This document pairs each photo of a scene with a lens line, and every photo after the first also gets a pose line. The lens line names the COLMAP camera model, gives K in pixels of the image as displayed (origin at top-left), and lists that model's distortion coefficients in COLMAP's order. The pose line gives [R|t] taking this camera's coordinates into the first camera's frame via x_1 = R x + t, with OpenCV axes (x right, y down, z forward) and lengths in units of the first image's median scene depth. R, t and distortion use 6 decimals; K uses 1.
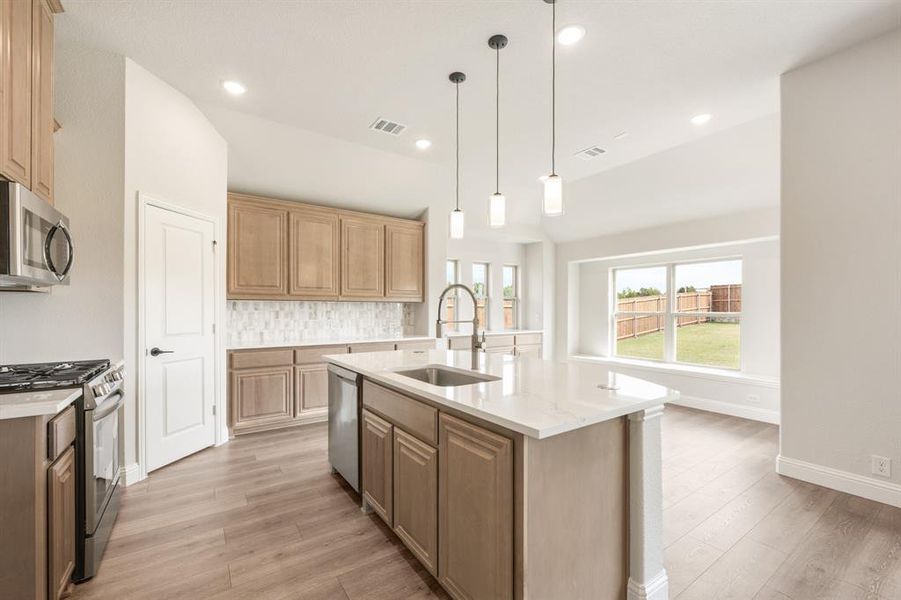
lens RADIAL K [[380.7, 0, 462.1], [0, 380.7, 310.7], [0, 0, 1]] dist [0.000140, -0.000032]
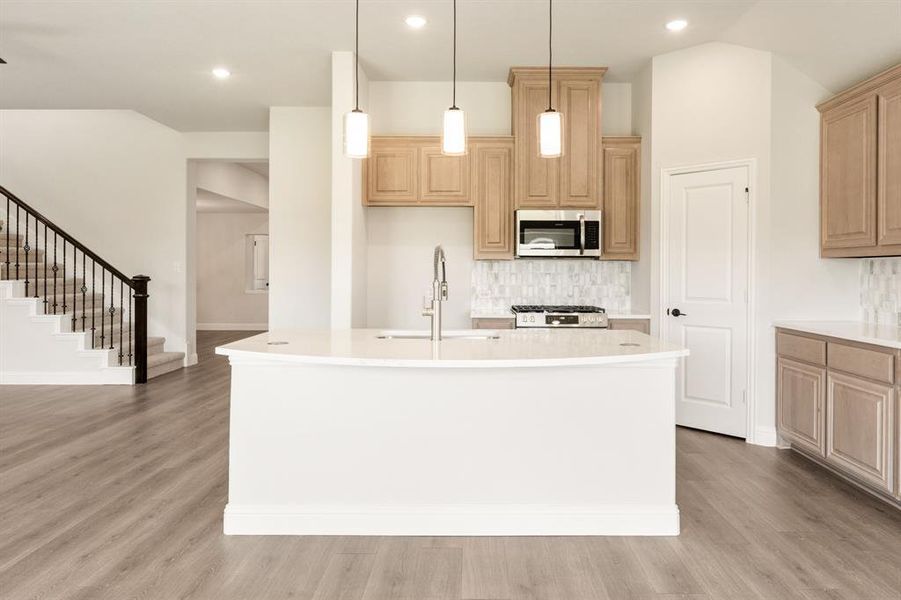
lens RADIAL K [[533.3, 0, 476.1], [0, 533.3, 275.3], [0, 0, 1]] dist [-0.038501, -0.001202]
pose [[-0.576446, 0.003776, -0.817127, 0.467914], [-0.003196, 0.999971, 0.006875, -0.002380], [0.817129, 0.006575, -0.576417, 0.913544]]
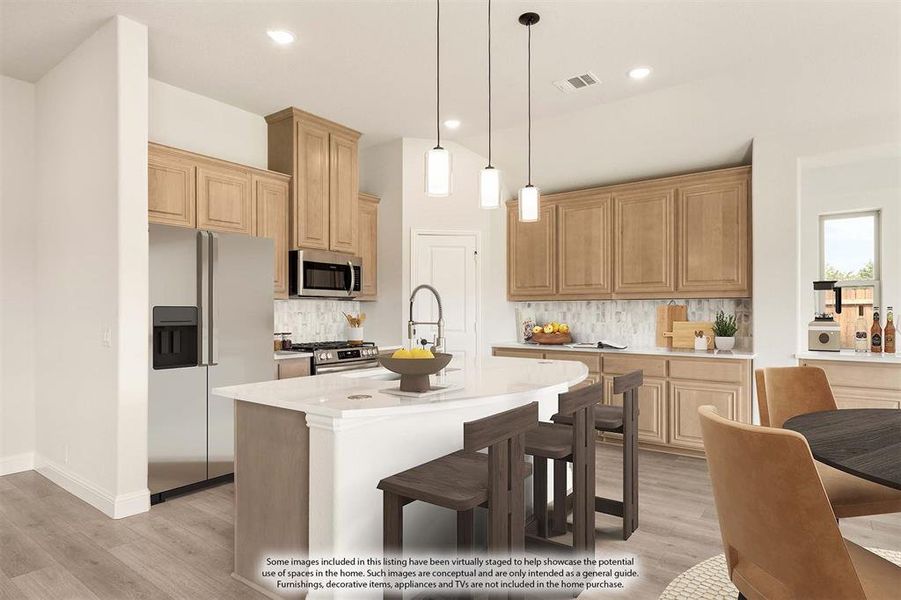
lens RADIAL K [[503.6, 0, 450.5], [0, 503.6, 310.4], [0, 0, 1]] dist [-0.001367, 0.000019]
pose [[0.305561, -0.001796, -0.952171, 0.615073], [0.002823, 0.999996, -0.000980, -0.002048], [0.952168, -0.002388, 0.305565, 0.354331]]
